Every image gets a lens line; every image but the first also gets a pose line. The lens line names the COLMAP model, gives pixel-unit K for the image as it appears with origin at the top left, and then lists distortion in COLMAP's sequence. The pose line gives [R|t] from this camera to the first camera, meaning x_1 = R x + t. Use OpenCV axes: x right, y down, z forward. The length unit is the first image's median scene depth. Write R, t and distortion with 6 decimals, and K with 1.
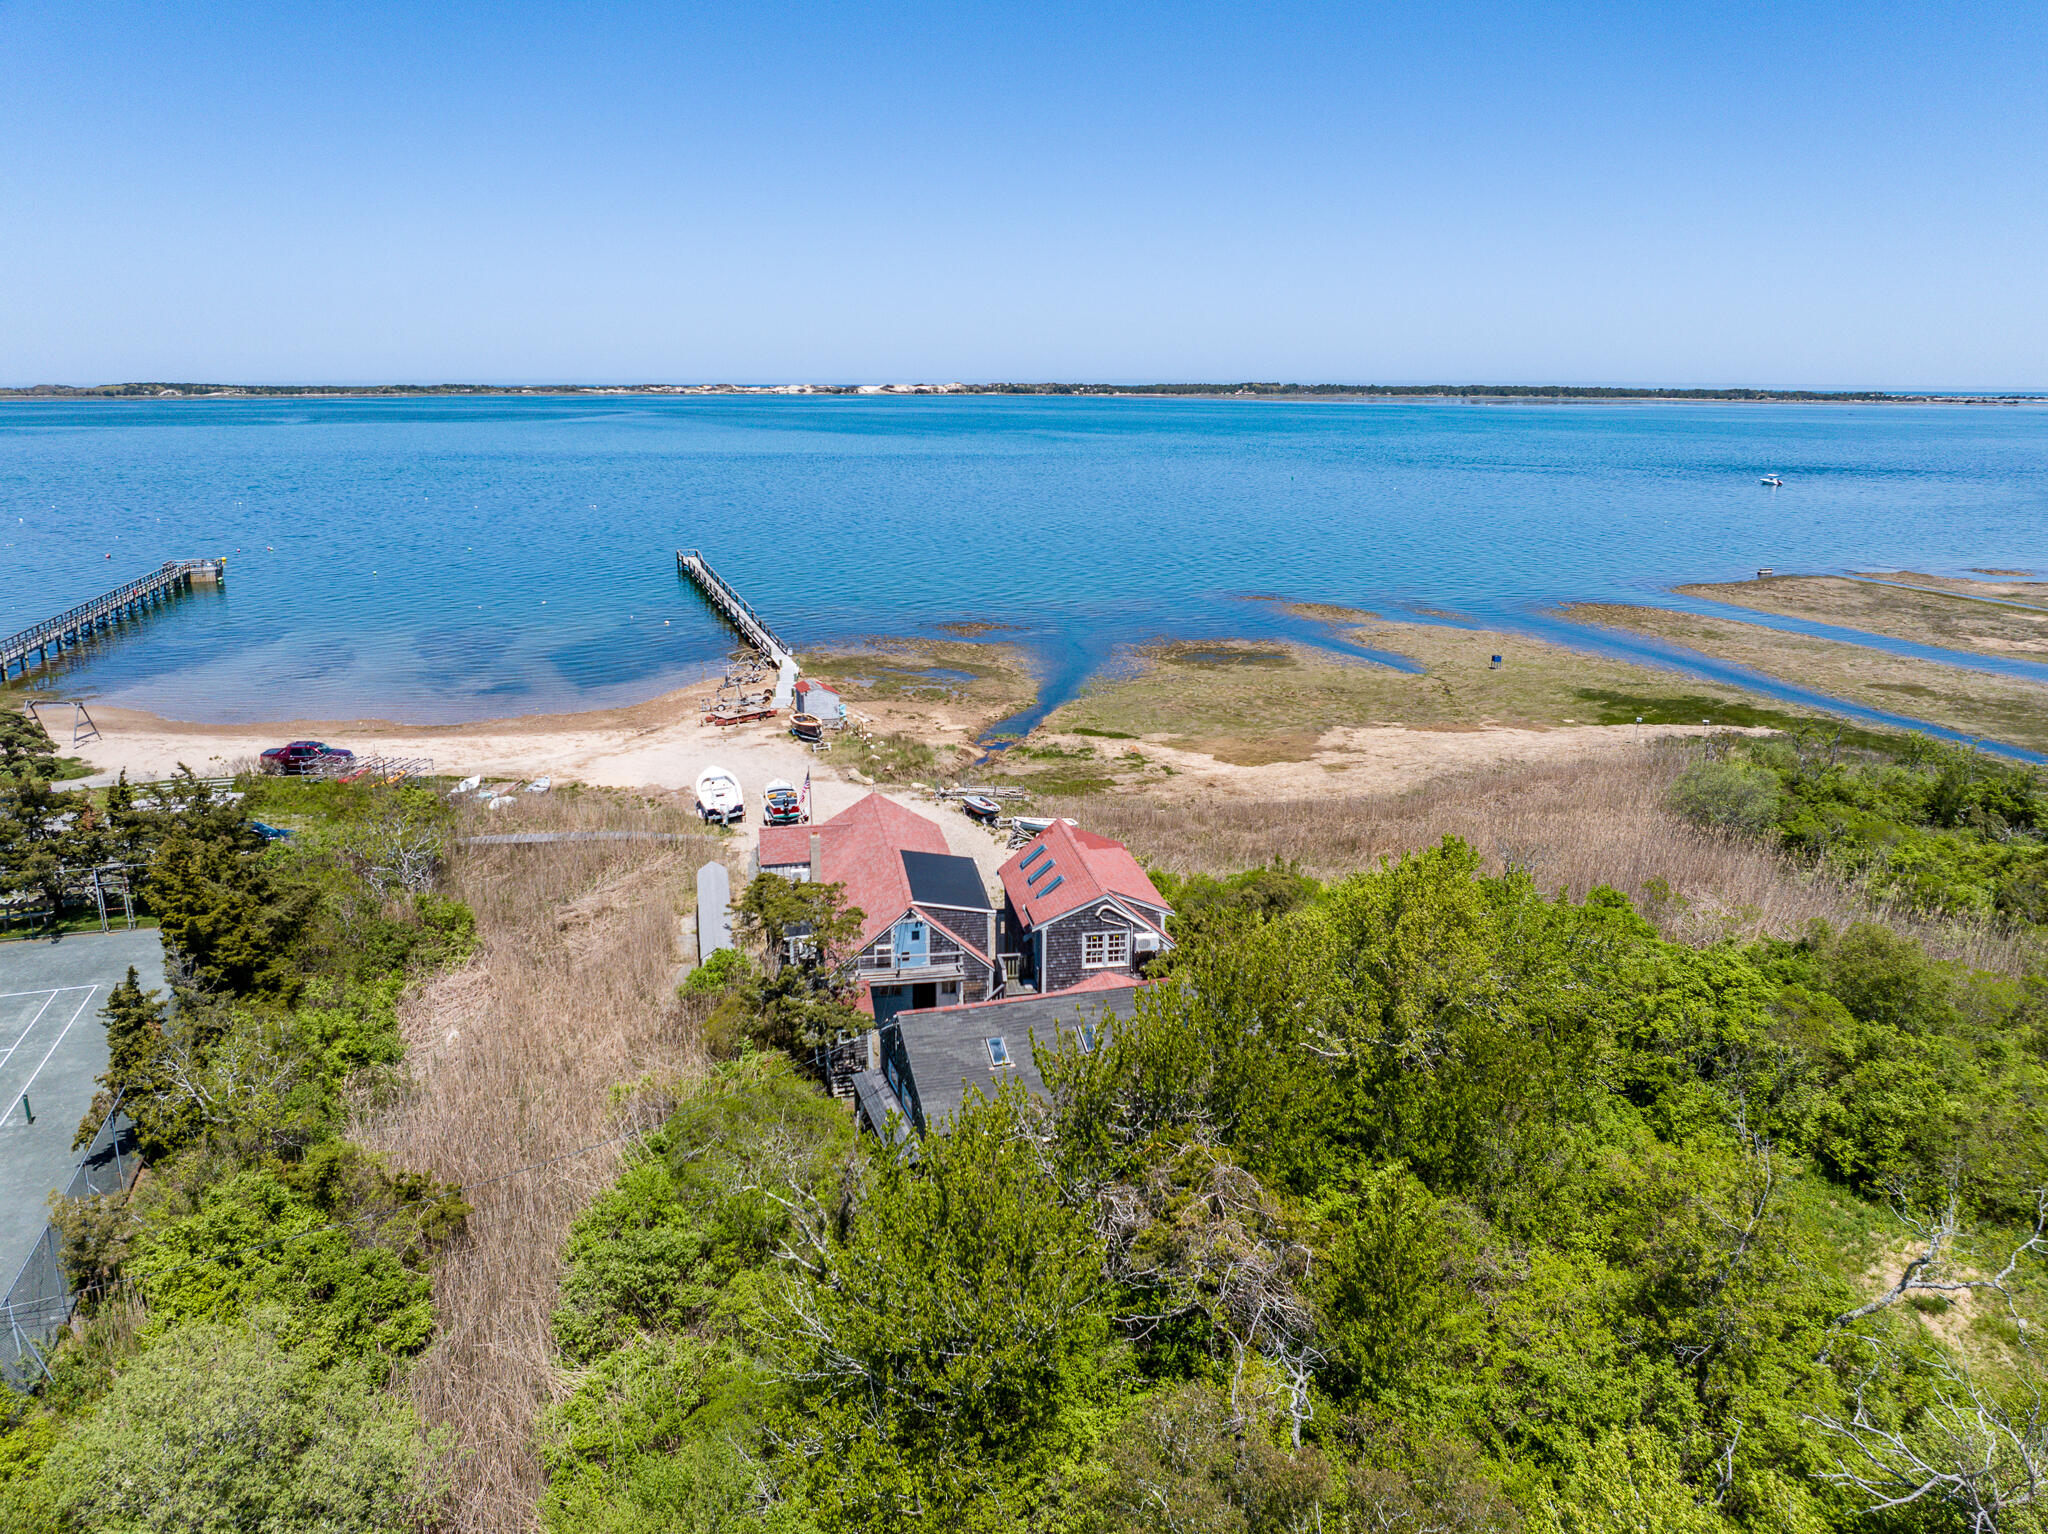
lens RADIAL K [[1437.9, 0, 1031.9], [0, 1437.9, 763.0], [0, 0, 1]] dist [-0.036701, -0.001009]
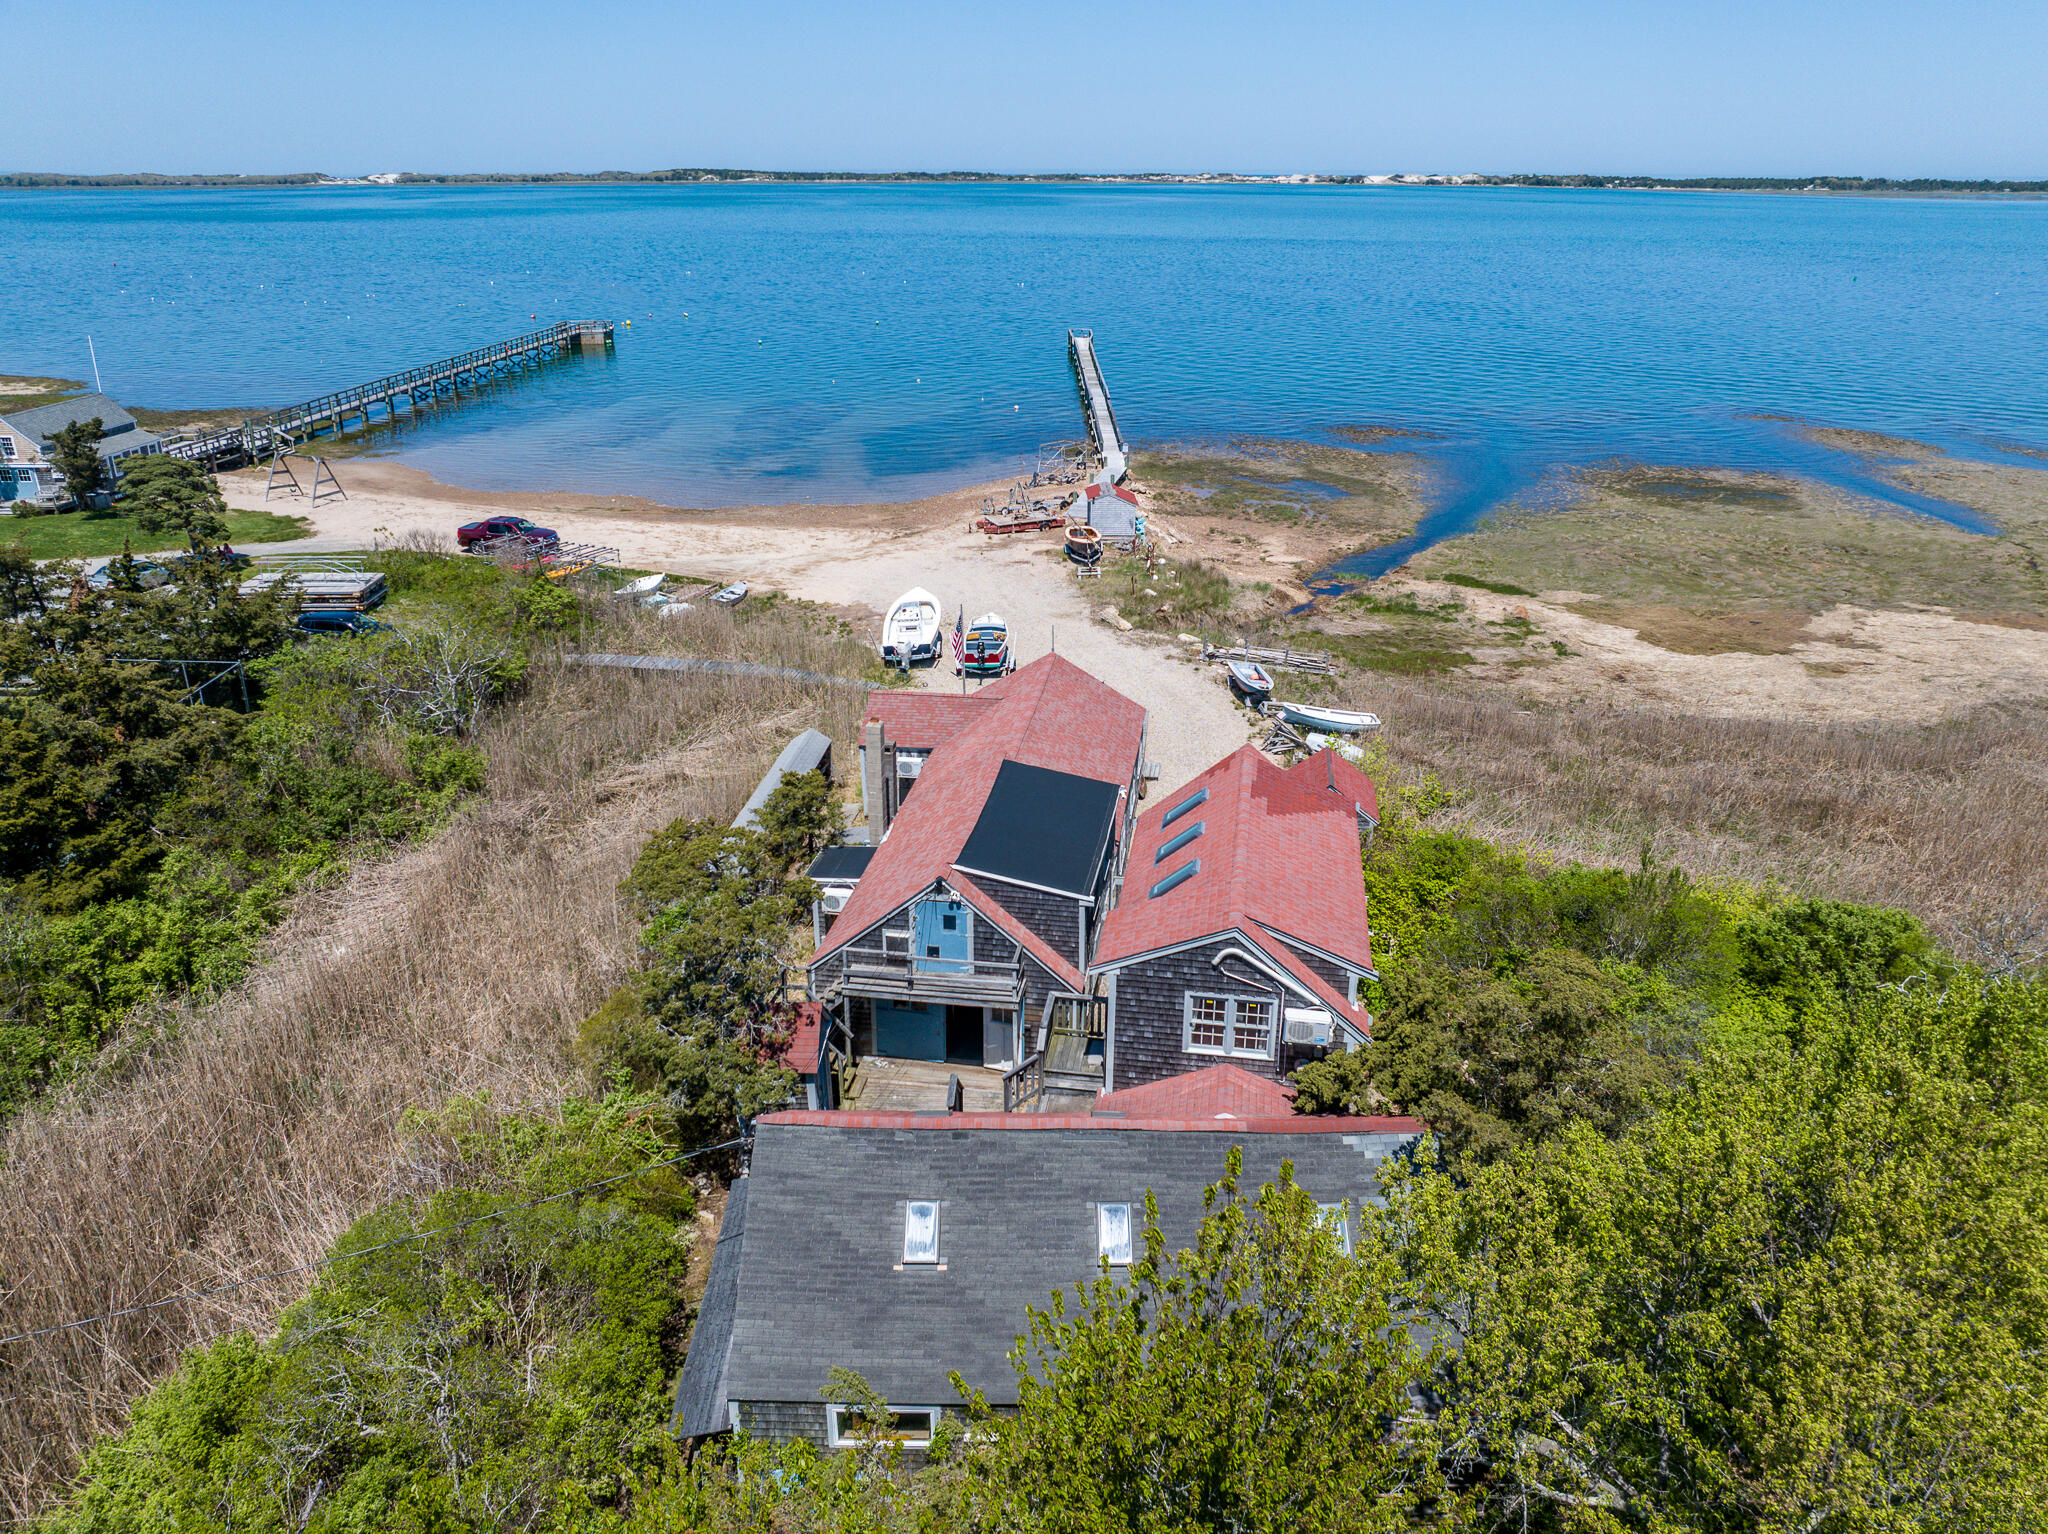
lens RADIAL K [[1437.9, 0, 1031.9], [0, 1437.9, 763.0], [0, 0, 1]] dist [-0.036701, -0.001009]
pose [[0.944980, 0.123253, -0.303021, 0.066479], [-0.082478, 0.986149, 0.143901, -0.017801], [0.316560, -0.110991, 0.942057, 0.250868]]
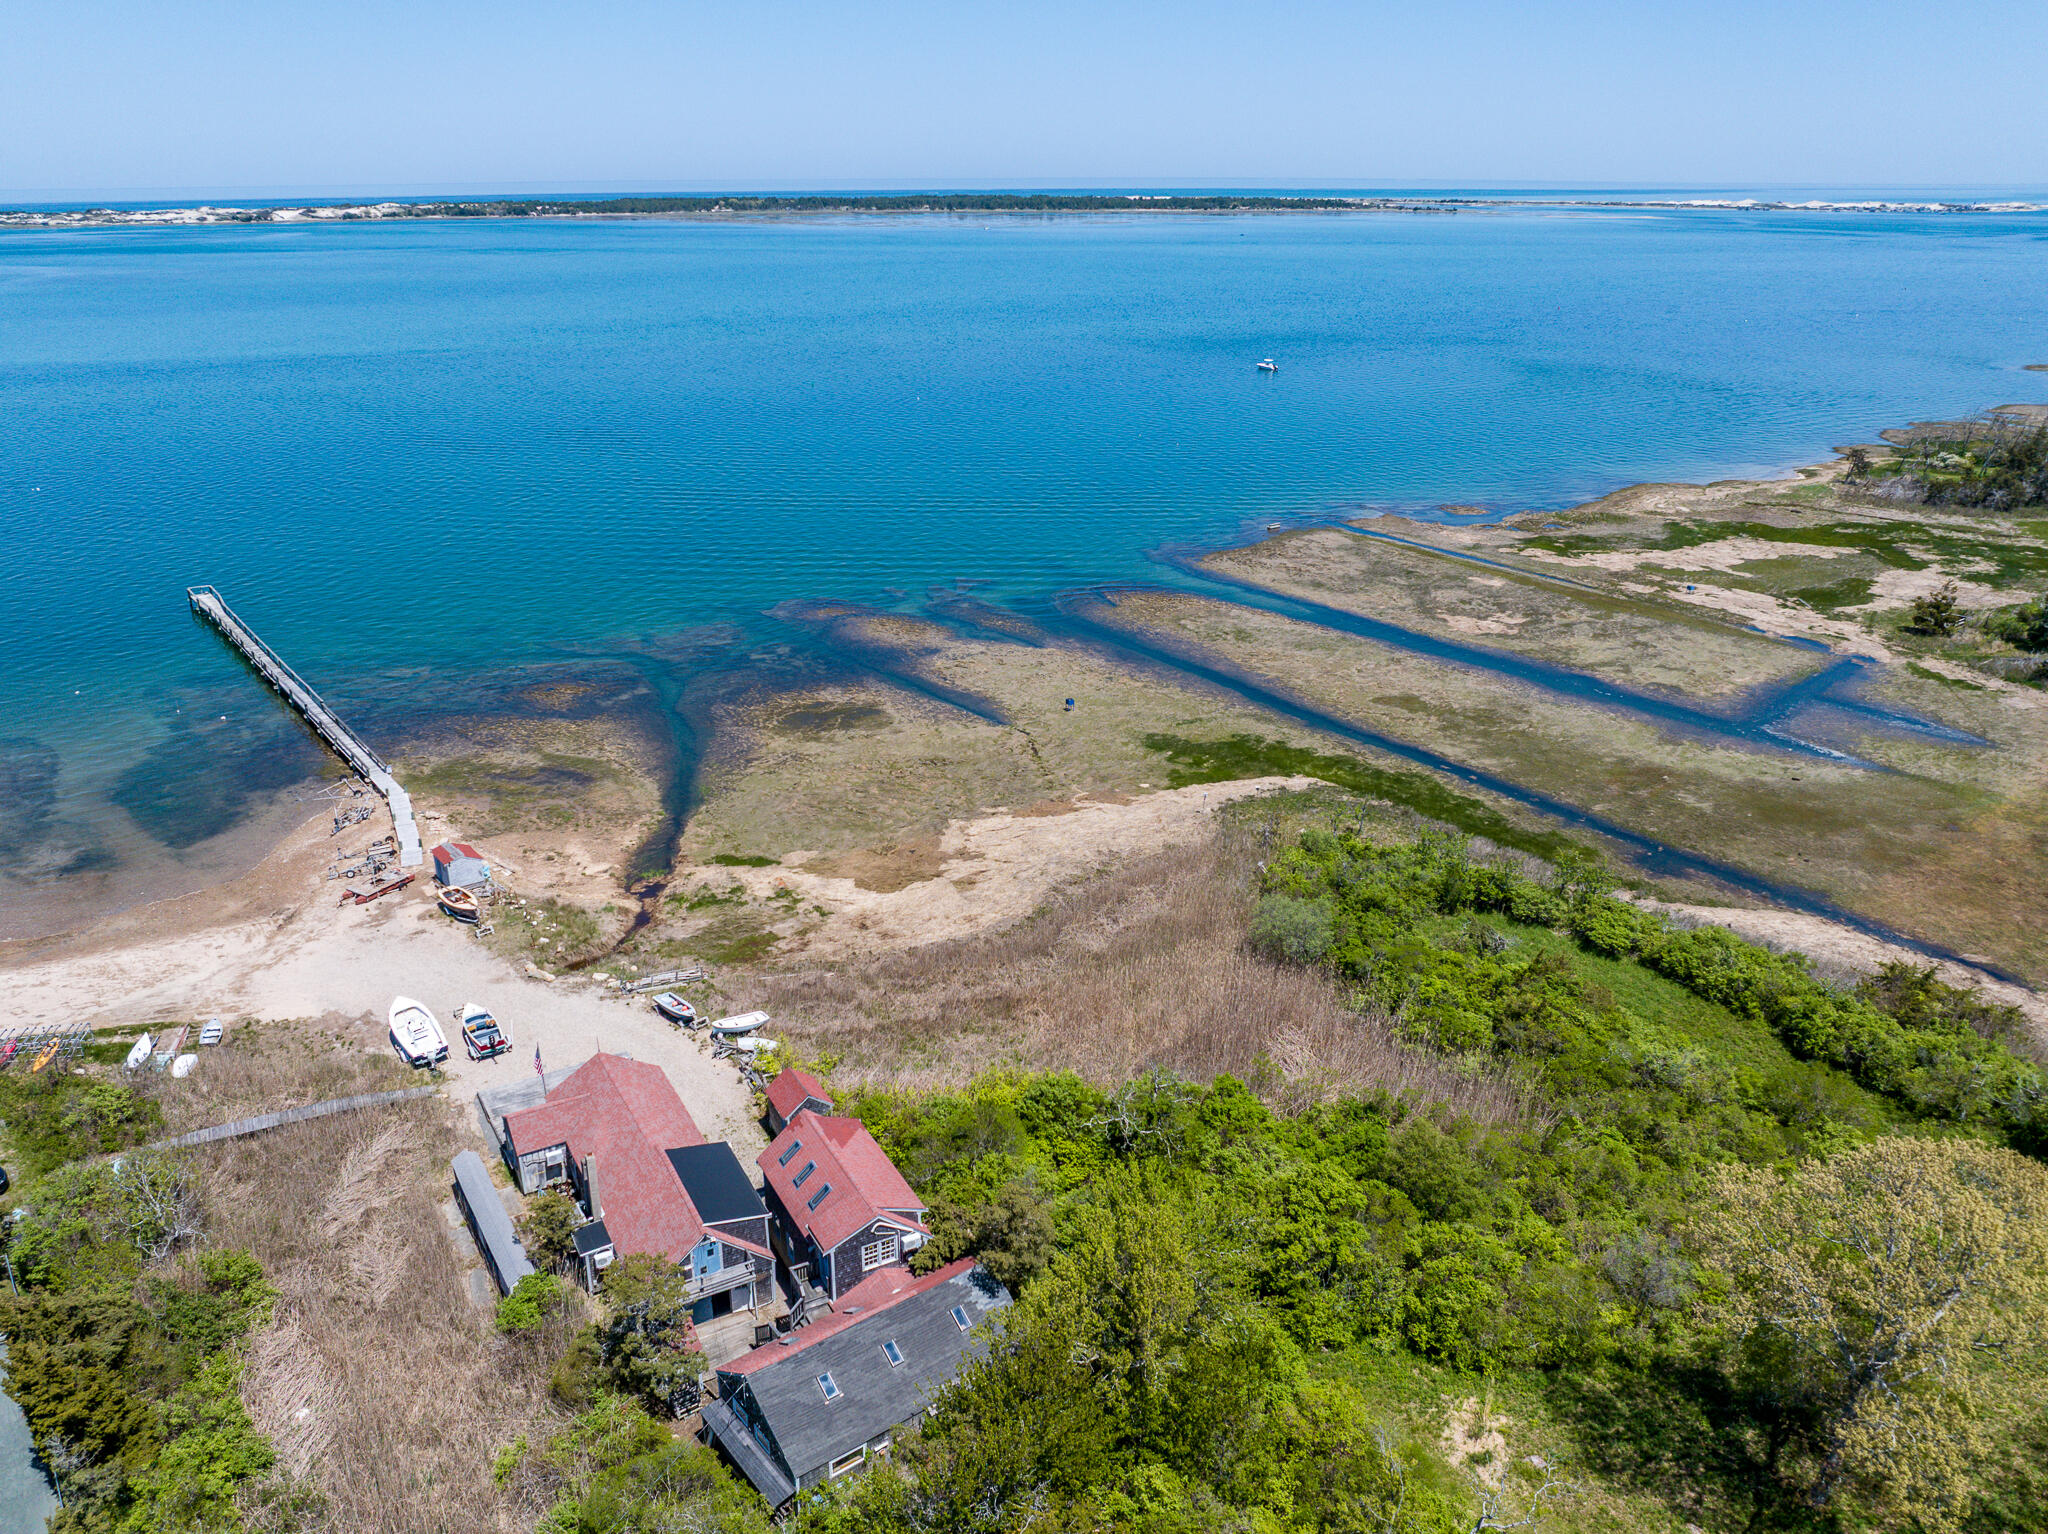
lens RADIAL K [[1493.8, 0, 989.9], [0, 1493.8, 805.7], [0, 0, 1]] dist [-0.033145, -0.011541]
pose [[0.951517, -0.123678, 0.281637, -0.088185], [0.083258, 0.984982, 0.151255, -0.223759], [-0.296115, -0.120473, 0.947524, -0.103566]]
